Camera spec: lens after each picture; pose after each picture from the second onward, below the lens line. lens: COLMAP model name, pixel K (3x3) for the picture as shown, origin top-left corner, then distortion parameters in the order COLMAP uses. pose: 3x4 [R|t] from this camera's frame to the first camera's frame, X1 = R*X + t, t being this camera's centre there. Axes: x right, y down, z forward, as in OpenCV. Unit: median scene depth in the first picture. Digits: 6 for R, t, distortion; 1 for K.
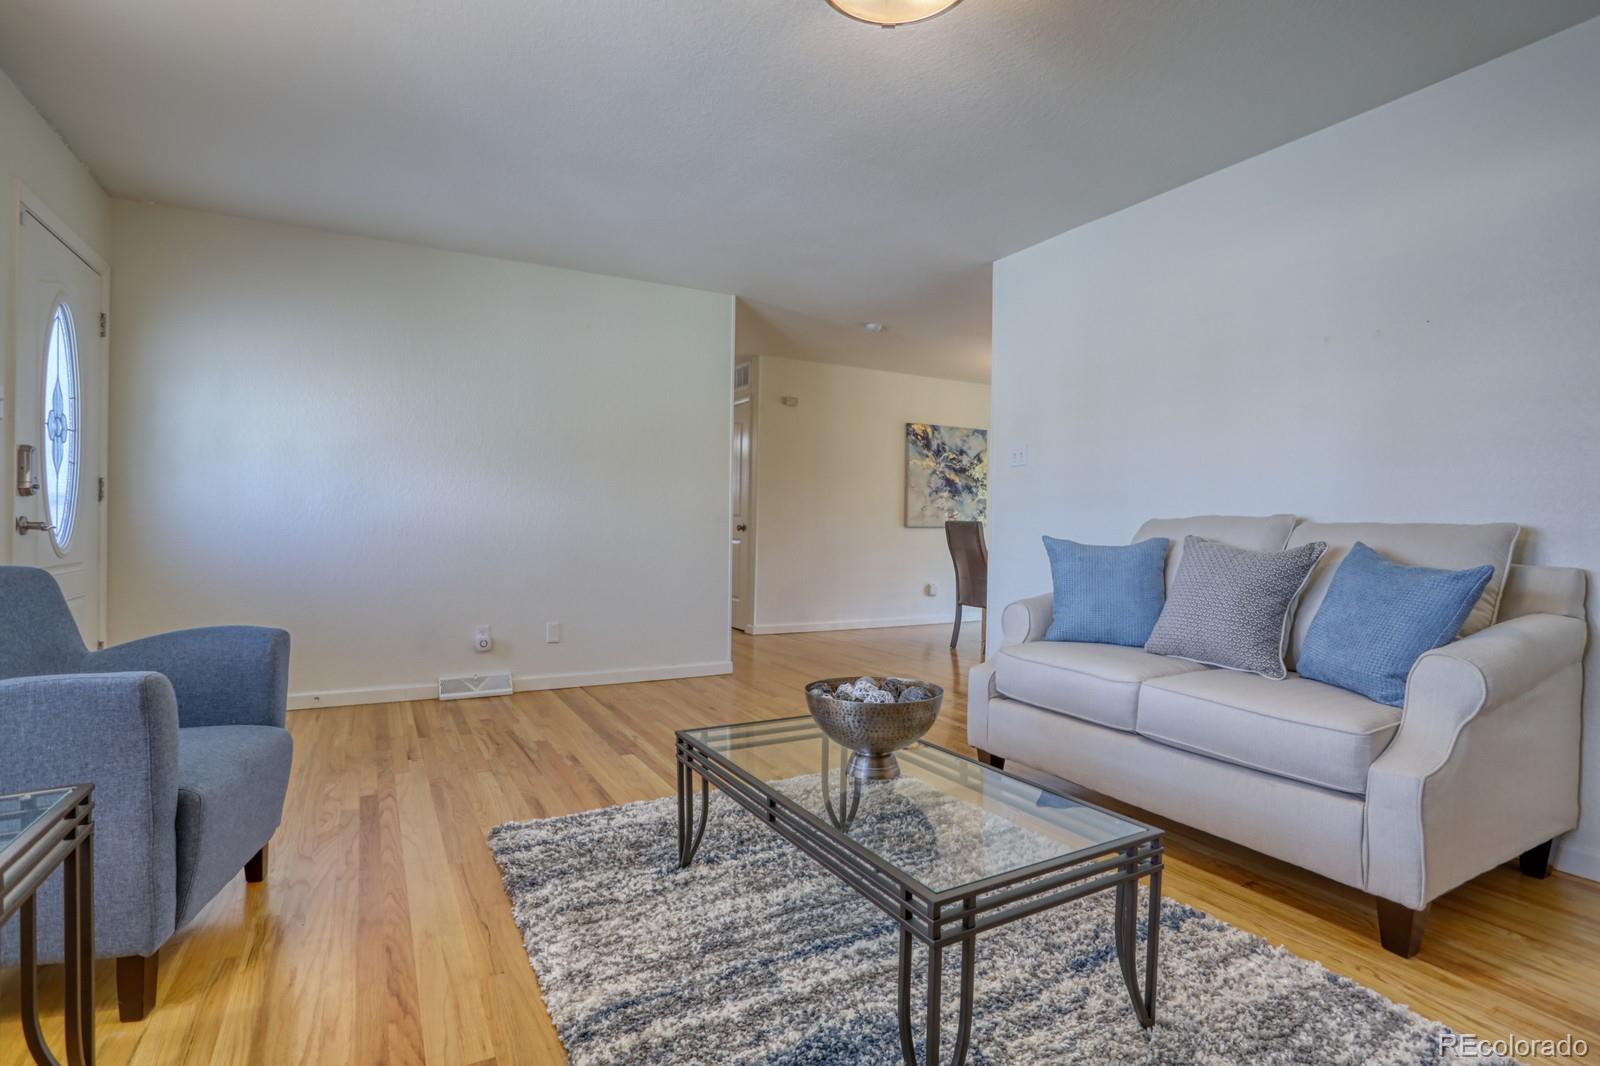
lens RADIAL K [[781.9, 0, 794.0], [0, 781.9, 526.4], [0, 0, 1]] dist [-0.071980, 0.022380]
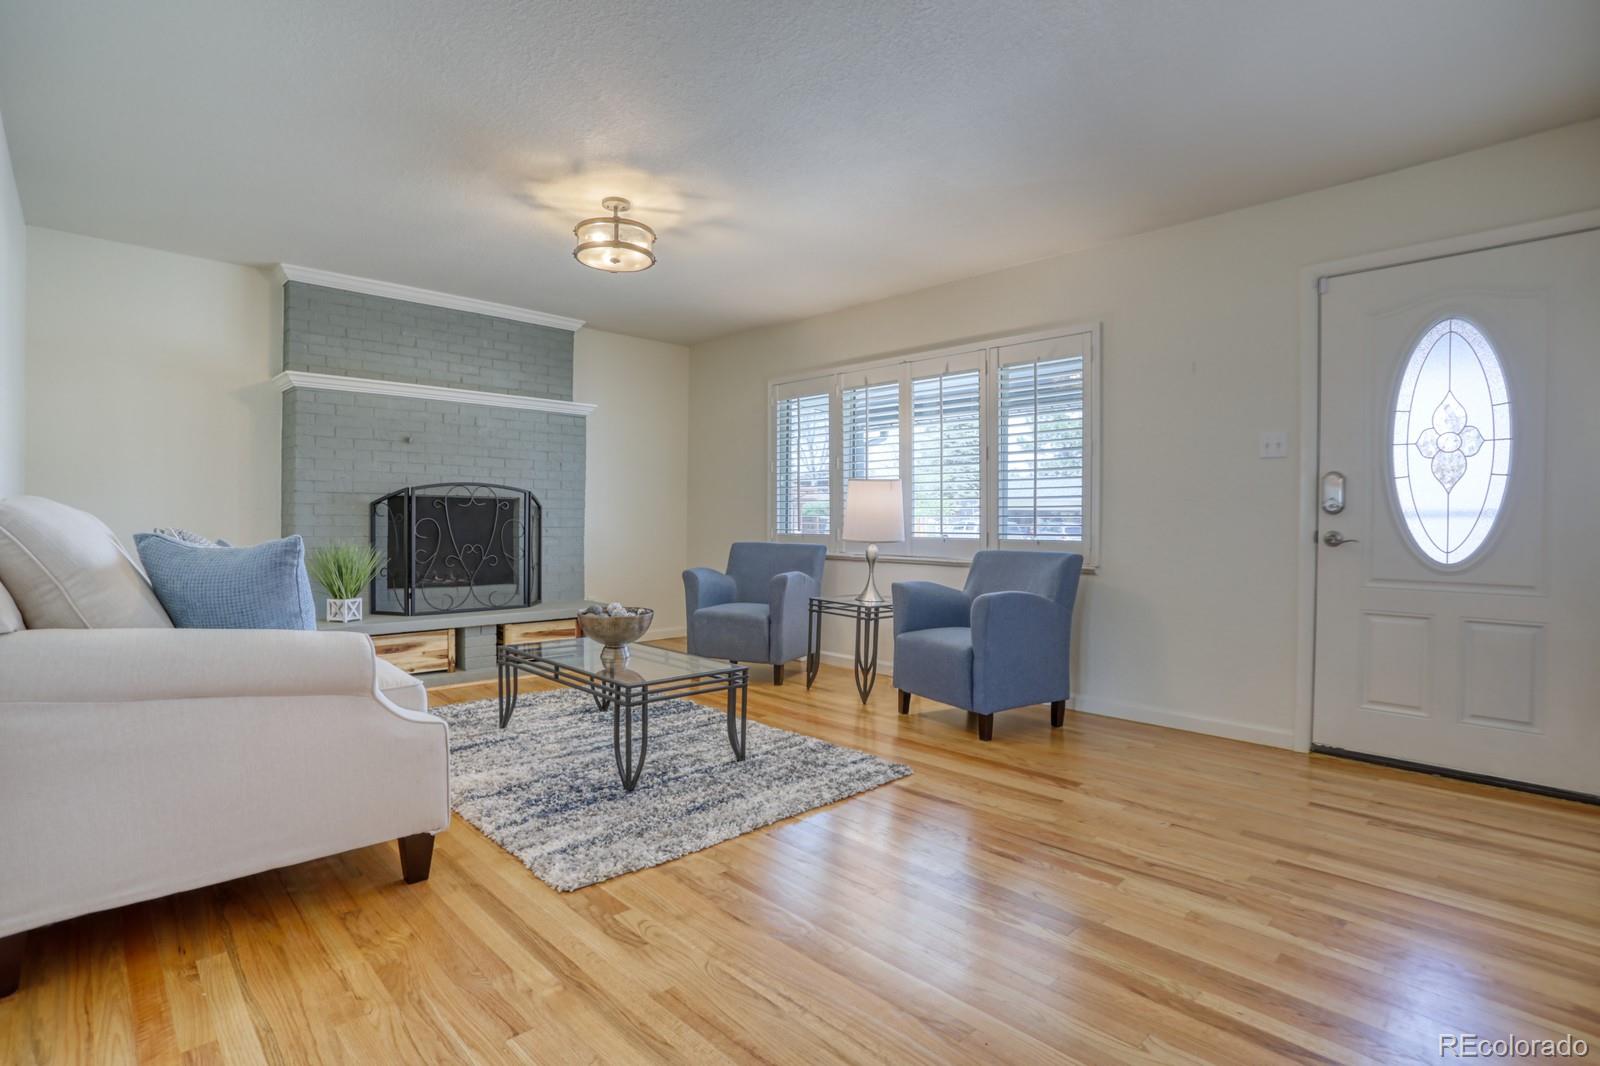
lens RADIAL K [[781.9, 0, 794.0], [0, 781.9, 526.4], [0, 0, 1]] dist [-0.071980, 0.022380]
pose [[-0.967915, -0.023774, -0.250152, 0.107455], [-0.024788, 0.999692, 0.000903, -0.003981], [0.250053, 0.007075, -0.968206, 1.864207]]
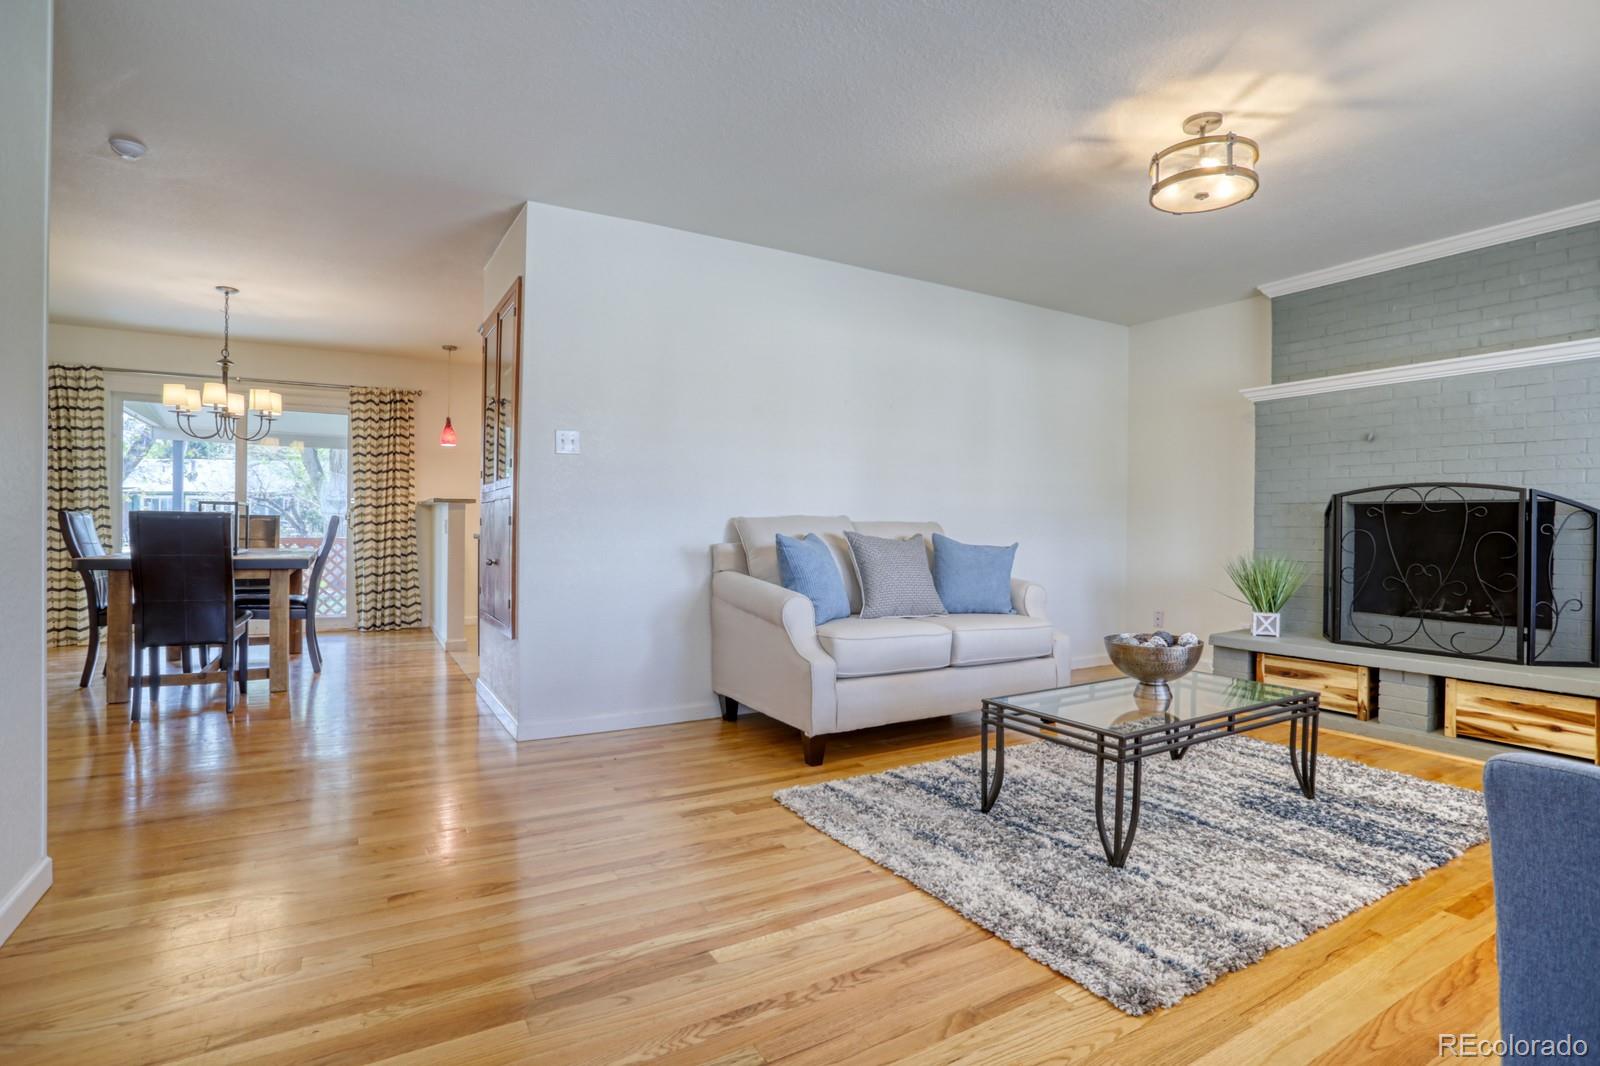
lens RADIAL K [[781.9, 0, 794.0], [0, 781.9, 526.4], [0, 0, 1]] dist [-0.071980, 0.022380]
pose [[-0.023721, -0.018287, 0.999551, -0.865229], [-0.011333, 0.999773, 0.018022, -0.019531], [-0.999654, -0.010900, -0.023922, 1.114461]]
